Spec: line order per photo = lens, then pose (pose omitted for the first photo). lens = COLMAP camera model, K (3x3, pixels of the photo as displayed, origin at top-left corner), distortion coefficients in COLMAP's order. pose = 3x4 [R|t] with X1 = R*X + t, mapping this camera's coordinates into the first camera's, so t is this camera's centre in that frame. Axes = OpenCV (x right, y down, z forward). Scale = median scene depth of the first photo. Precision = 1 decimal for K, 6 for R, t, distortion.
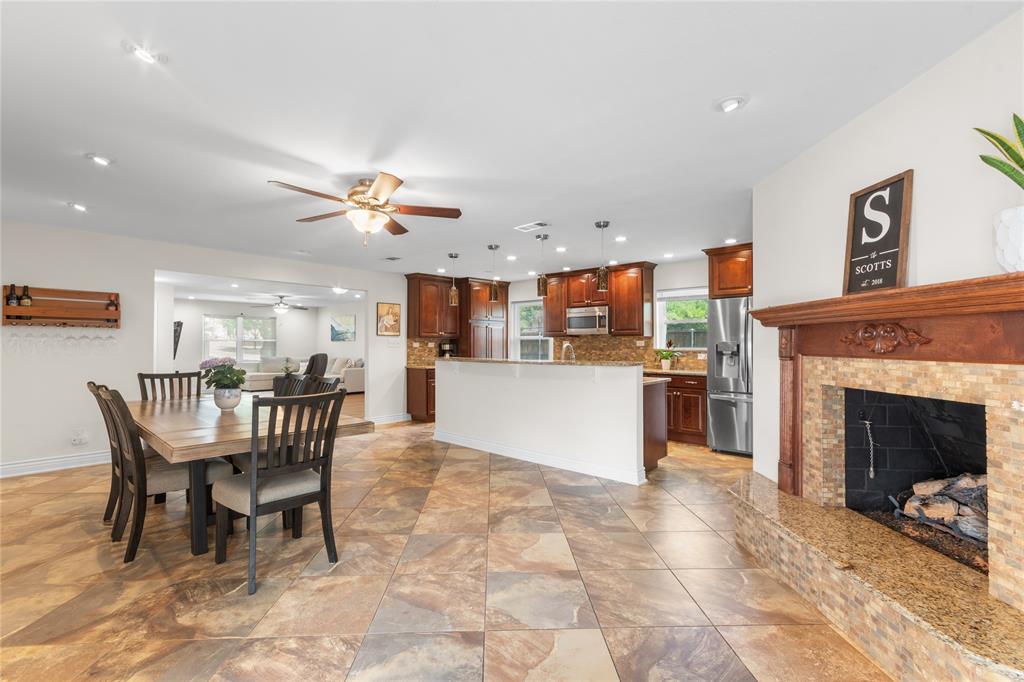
lens RADIAL K [[450.6, 0, 514.2], [0, 450.6, 342.2], [0, 0, 1]] dist [0.002052, 0.000306]
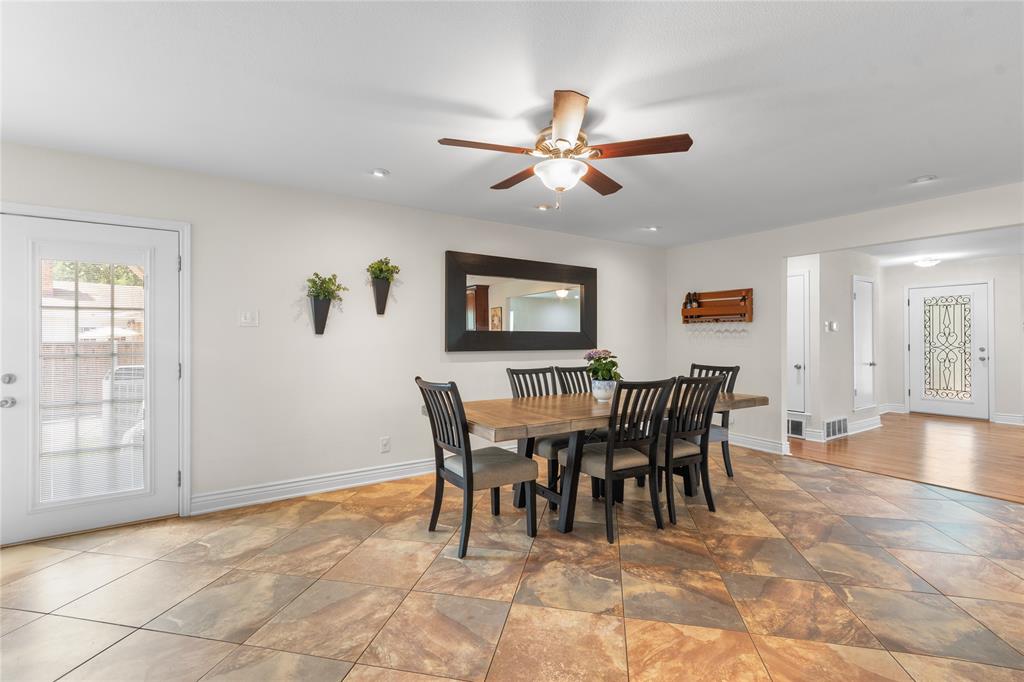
lens RADIAL K [[450.6, 0, 508.9], [0, 450.6, 337.5], [0, 0, 1]] dist [0.002052, 0.000306]
pose [[-0.250741, -0.002221, -0.968052, 0.280409], [0.006624, 0.999970, -0.004010, 0.006832], [0.968032, -0.007418, -0.250718, 0.713913]]
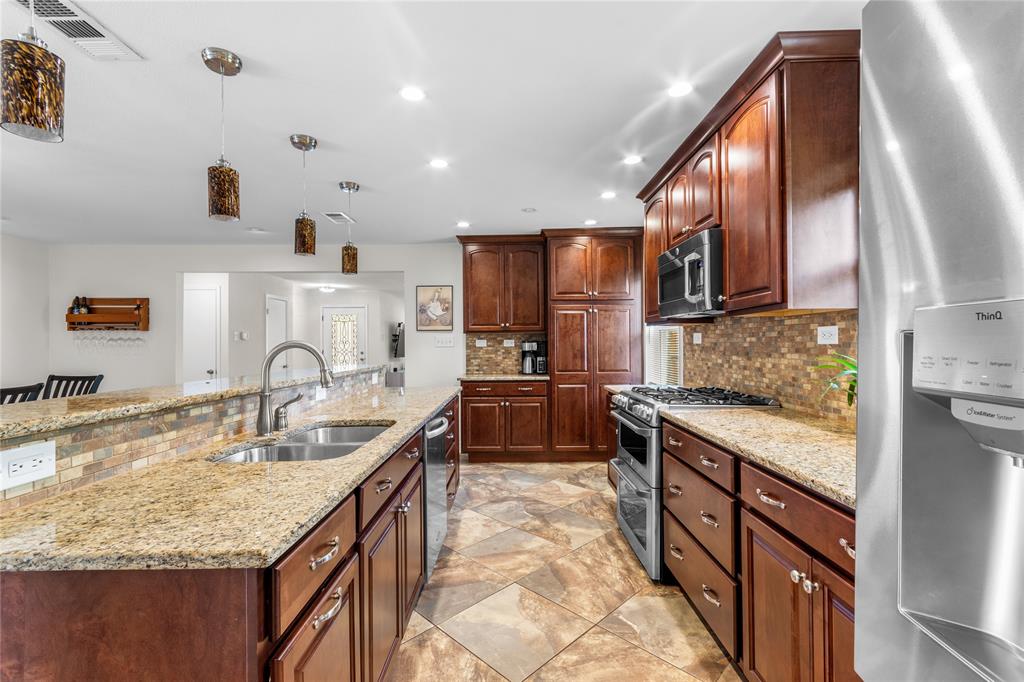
lens RADIAL K [[450.6, 0, 510.4], [0, 450.6, 338.1], [0, 0, 1]] dist [0.002052, 0.000306]
pose [[0.672052, -0.014111, -0.740369, 0.500681], [0.010854, 0.999899, -0.009205, 0.007253], [0.740424, -0.001850, 0.672138, 0.914834]]
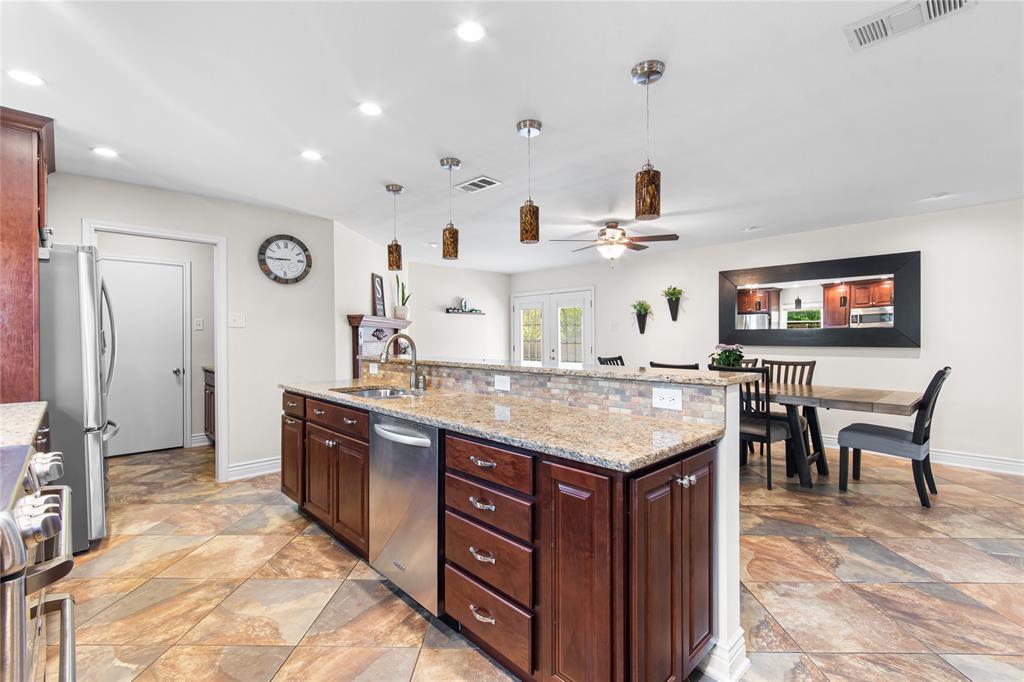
lens RADIAL K [[450.6, 0, 513.6], [0, 450.6, 338.1], [0, 0, 1]] dist [0.002052, 0.000306]
pose [[-0.998289, 0.004300, 0.058322, -0.058216], [0.004119, 0.999986, -0.003221, 0.012463], [-0.058335, -0.002975, -0.998293, 1.604170]]
